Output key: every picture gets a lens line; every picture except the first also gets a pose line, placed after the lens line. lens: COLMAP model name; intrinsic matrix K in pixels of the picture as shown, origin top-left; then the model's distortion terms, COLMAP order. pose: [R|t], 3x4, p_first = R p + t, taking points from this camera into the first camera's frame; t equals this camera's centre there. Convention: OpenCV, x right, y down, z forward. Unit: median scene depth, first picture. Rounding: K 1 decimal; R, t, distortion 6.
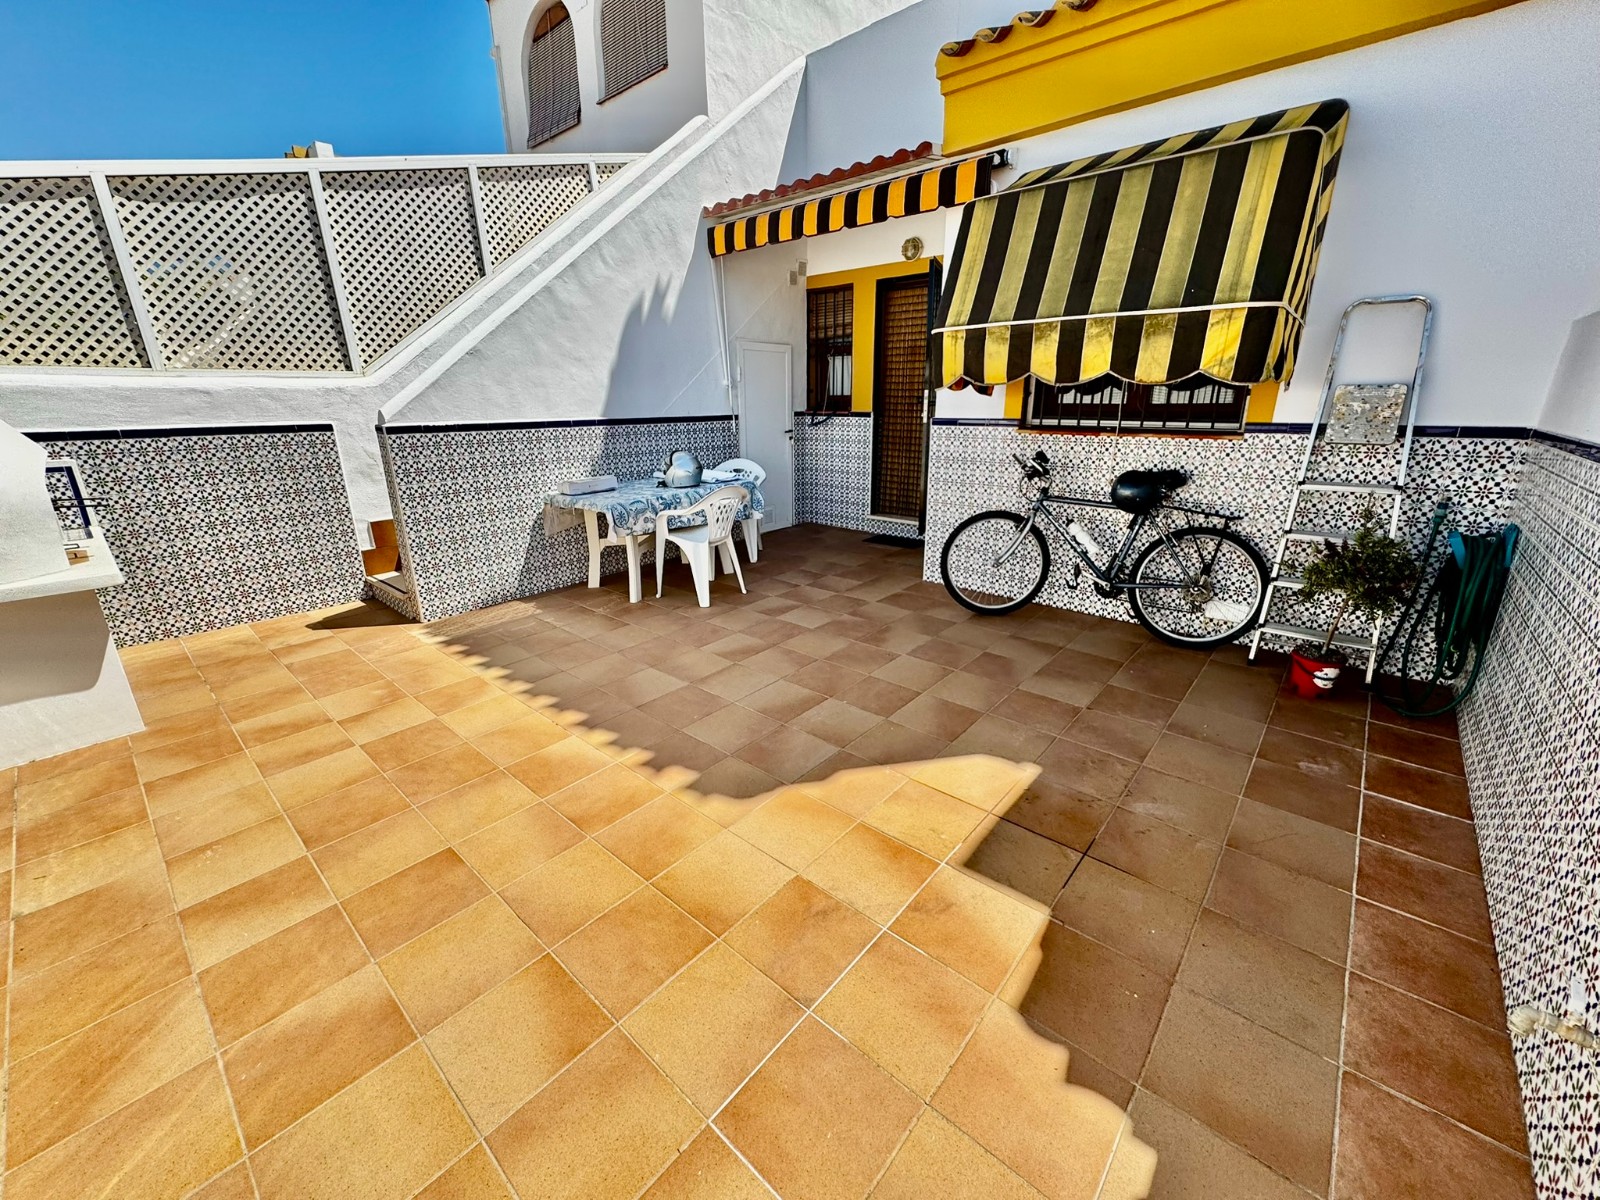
lens RADIAL K [[637.8, 0, 800.1], [0, 637.8, 607.3], [0, 0, 1]] dist [-0.007490, 0.000730]
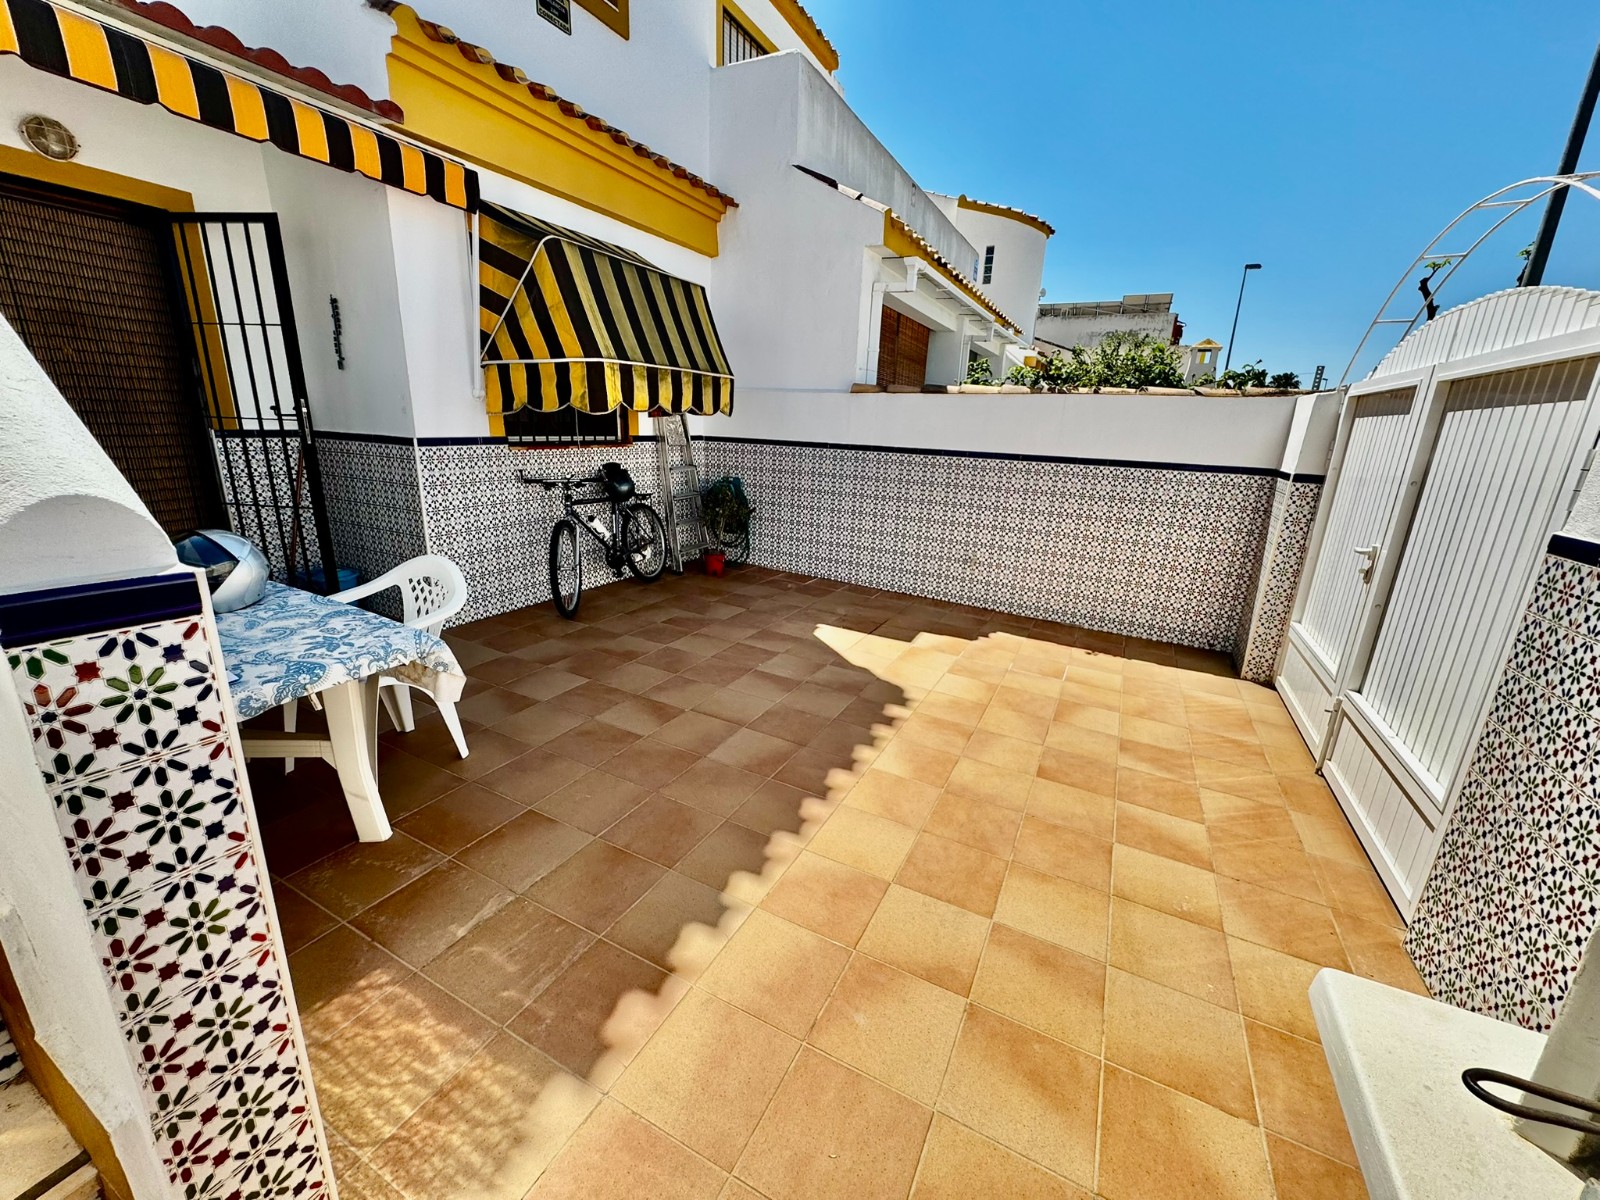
lens RADIAL K [[637.8, 0, 803.3], [0, 637.8, 606.3], [0, 0, 1]] dist [-0.007490, 0.000730]
pose [[-0.245575, -0.274250, 0.929774, -1.063074], [0.266430, 0.903112, 0.336756, -0.349105], [-0.932045, 0.330418, -0.148714, 1.041024]]
